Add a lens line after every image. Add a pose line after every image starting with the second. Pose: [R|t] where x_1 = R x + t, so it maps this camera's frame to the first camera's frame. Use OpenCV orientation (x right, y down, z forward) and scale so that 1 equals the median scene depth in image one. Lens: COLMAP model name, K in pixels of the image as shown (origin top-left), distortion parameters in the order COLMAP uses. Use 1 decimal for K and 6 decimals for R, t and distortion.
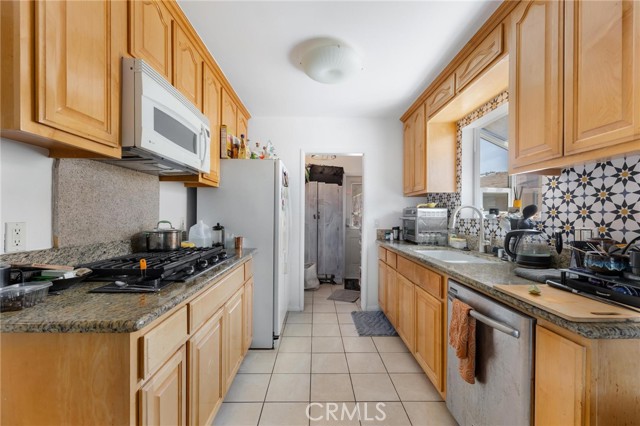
lens RADIAL K [[254.4, 0, 318.5], [0, 254.4, 214.4], [0, 0, 1]] dist [0.002063, 0.000233]
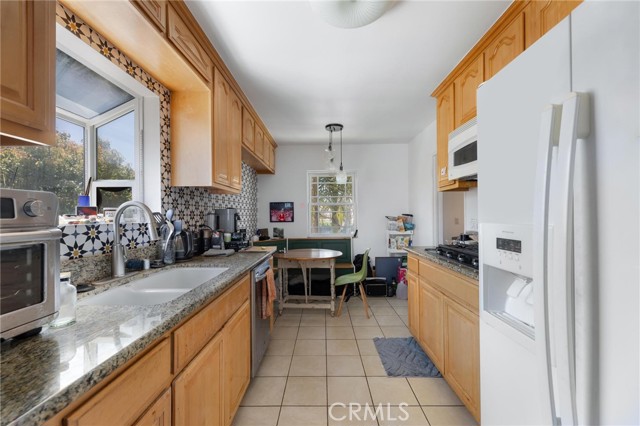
lens RADIAL K [[254.4, 0, 318.5], [0, 254.4, 214.4], [0, 0, 1]] dist [0.002063, 0.000233]
pose [[-0.999050, 0.004926, 0.043290, 0.117707], [0.004682, 0.999973, -0.005725, 0.000099], [-0.043317, -0.005517, -0.999046, 1.746941]]
